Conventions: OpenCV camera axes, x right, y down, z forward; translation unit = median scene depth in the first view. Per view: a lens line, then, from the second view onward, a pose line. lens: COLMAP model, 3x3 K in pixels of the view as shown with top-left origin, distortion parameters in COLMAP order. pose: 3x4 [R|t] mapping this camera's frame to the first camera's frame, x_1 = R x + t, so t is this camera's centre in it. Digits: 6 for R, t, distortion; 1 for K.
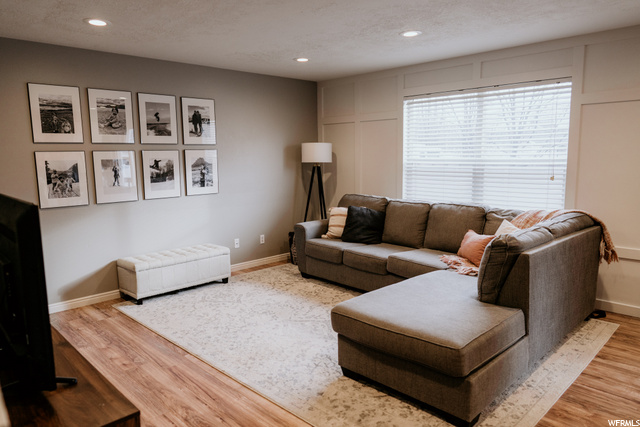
lens RADIAL K [[456.2, 0, 320.0], [0, 456.2, 213.5], [0, 0, 1]] dist [0.007804, 0.003375]
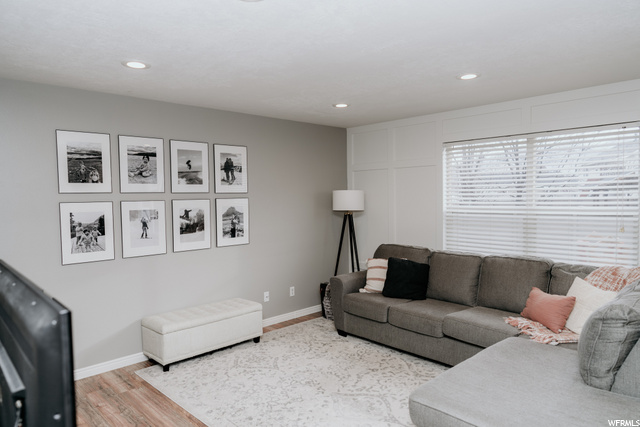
lens RADIAL K [[433.3, 0, 320.0], [0, 433.3, 213.5], [0, 0, 1]] dist [0.005543, 0.005067]
pose [[0.999972, -0.001976, -0.007186, -0.079910], [0.001313, 0.995828, -0.091242, -0.028818], [0.007336, 0.091230, 0.995803, 0.116853]]
